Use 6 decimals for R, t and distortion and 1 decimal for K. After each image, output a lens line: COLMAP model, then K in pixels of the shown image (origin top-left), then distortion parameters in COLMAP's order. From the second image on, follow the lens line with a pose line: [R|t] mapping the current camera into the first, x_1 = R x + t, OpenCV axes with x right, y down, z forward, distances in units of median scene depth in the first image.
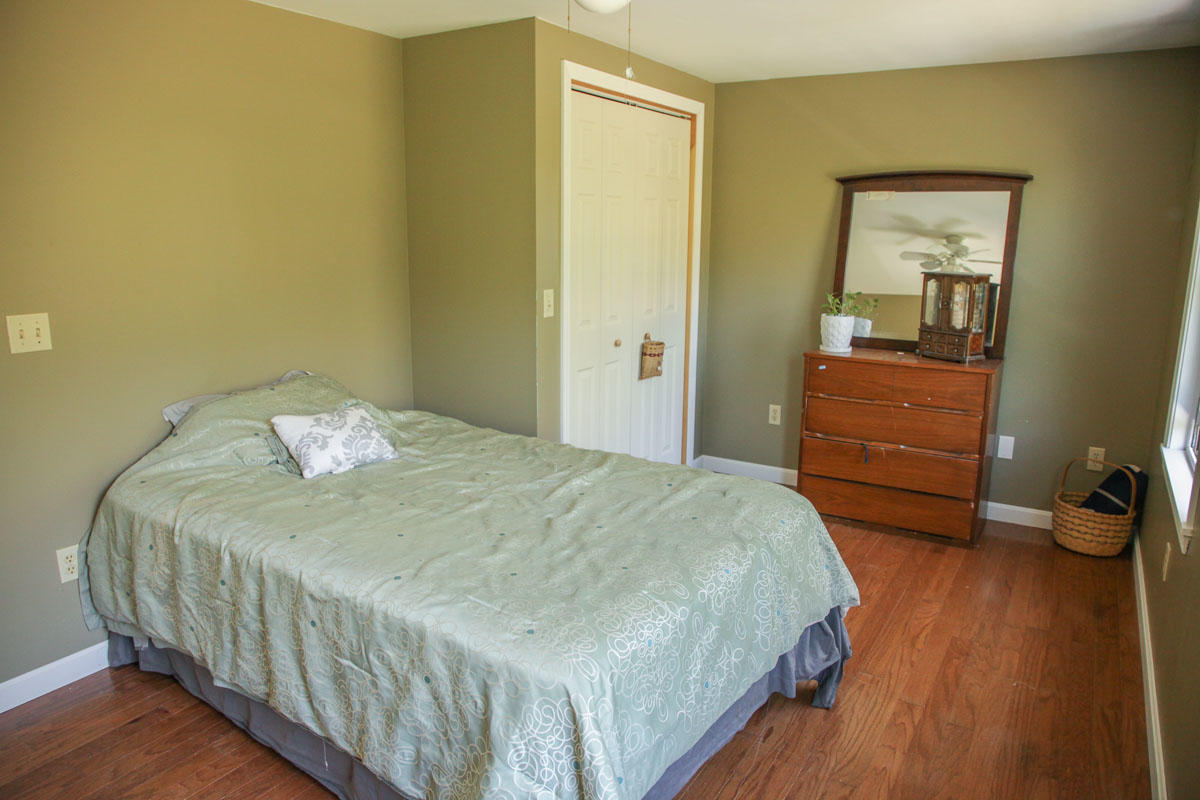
lens RADIAL K [[817.0, 0, 598.9], [0, 817.0, 394.7], [0, 0, 1]] dist [-0.067595, 0.031920]
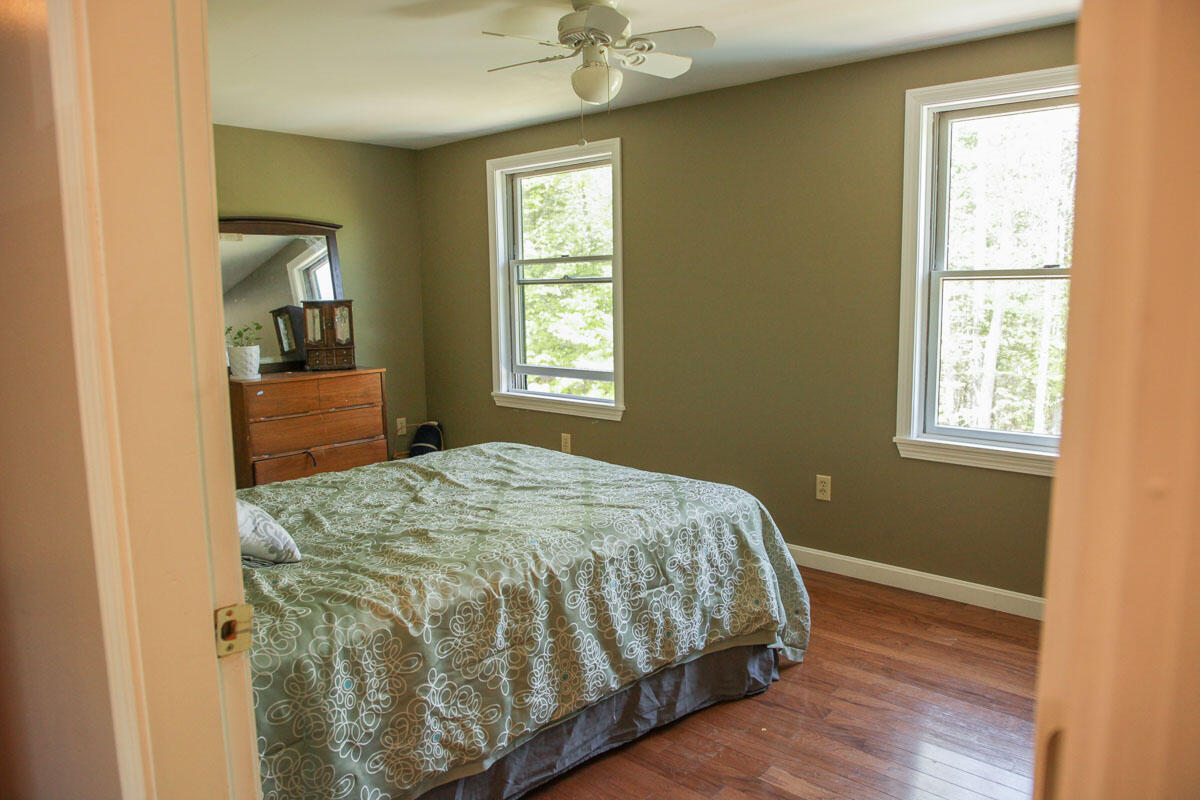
lens RADIAL K [[817.0, 0, 598.1], [0, 817.0, 400.1], [0, 0, 1]] dist [-0.067595, 0.031920]
pose [[0.171489, -0.148141, 0.973984, -1.259544], [0.216049, 0.970220, 0.109529, -0.083235], [-0.961205, 0.191645, 0.198388, 0.661597]]
